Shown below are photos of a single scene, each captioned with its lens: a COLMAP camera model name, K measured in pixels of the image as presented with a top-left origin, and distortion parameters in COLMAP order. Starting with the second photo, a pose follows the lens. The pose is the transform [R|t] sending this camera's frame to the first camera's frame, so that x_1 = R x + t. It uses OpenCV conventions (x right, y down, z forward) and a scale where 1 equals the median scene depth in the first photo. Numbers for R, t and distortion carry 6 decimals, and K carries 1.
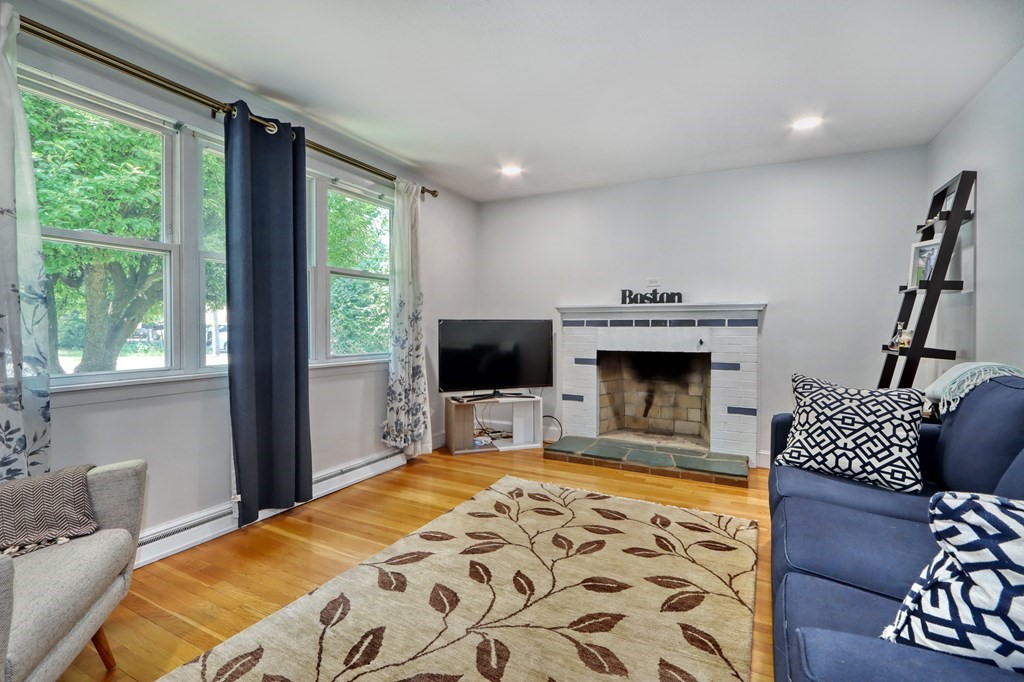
lens RADIAL K [[472.6, 0, 511.7], [0, 472.6, 334.4], [0, 0, 1]] dist [-0.000758, -0.002599]
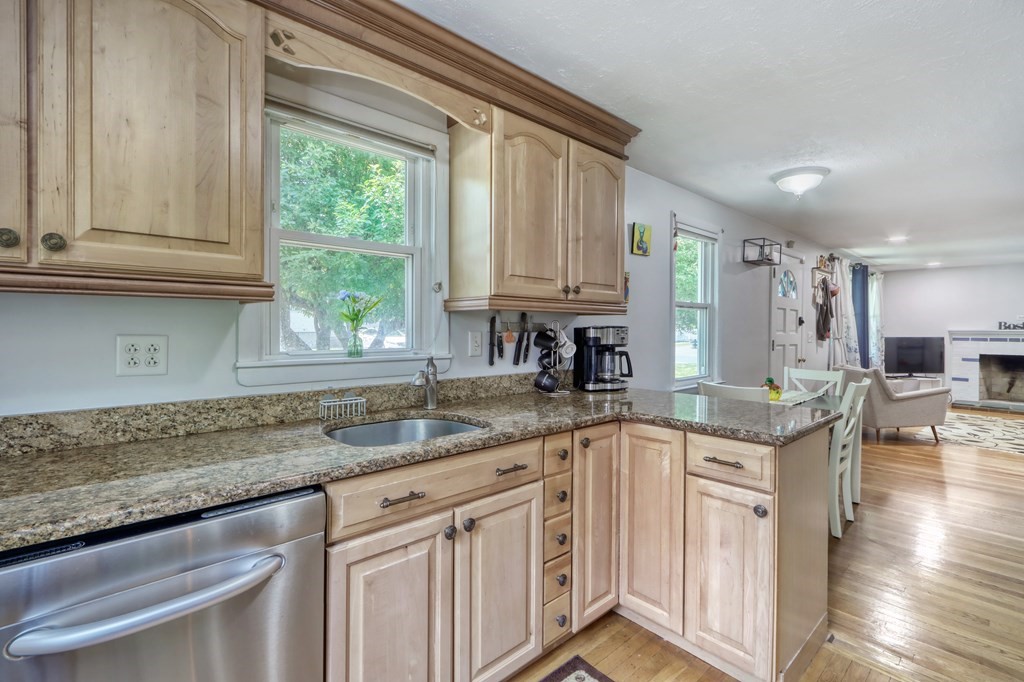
lens RADIAL K [[472.6, 0, 504.4], [0, 472.6, 331.6], [0, 0, 1]] dist [-0.000758, -0.002599]
pose [[0.934547, 0.003962, -0.355819, -0.911411], [-0.006855, 0.999953, -0.006872, -0.029418], [0.355775, 0.008862, 0.934530, -1.401913]]
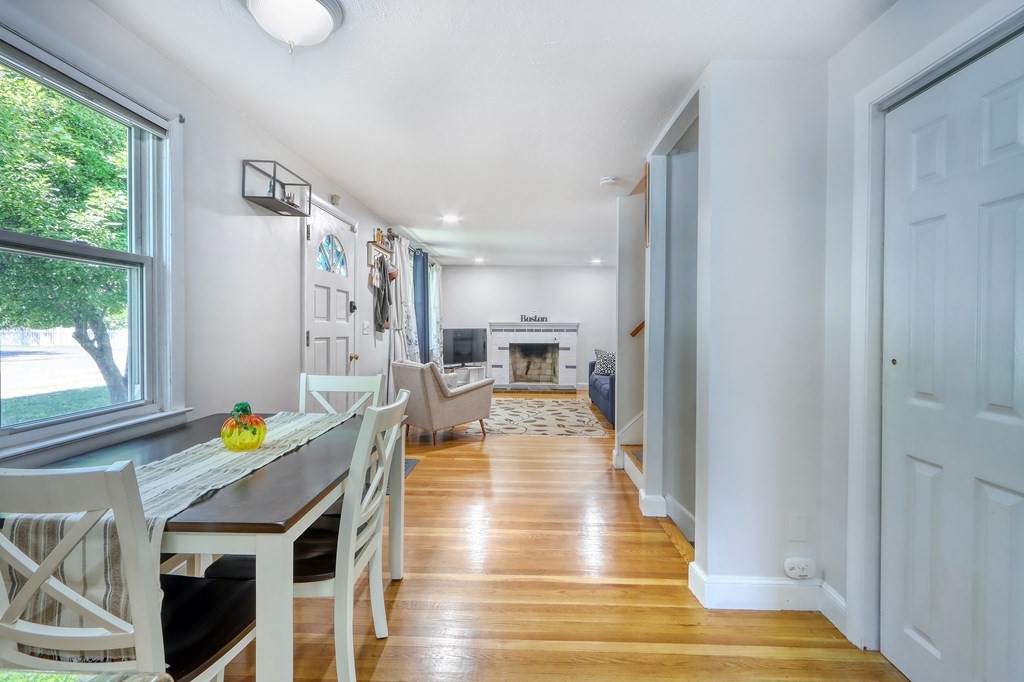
lens RADIAL K [[472.6, 0, 508.1], [0, 472.6, 335.1], [0, 0, 1]] dist [-0.000758, -0.002599]
pose [[0.904585, -0.008324, 0.426212, -0.735097], [0.005972, 0.999959, 0.006854, -0.017248], [-0.426251, -0.003655, 0.904597, -0.927440]]
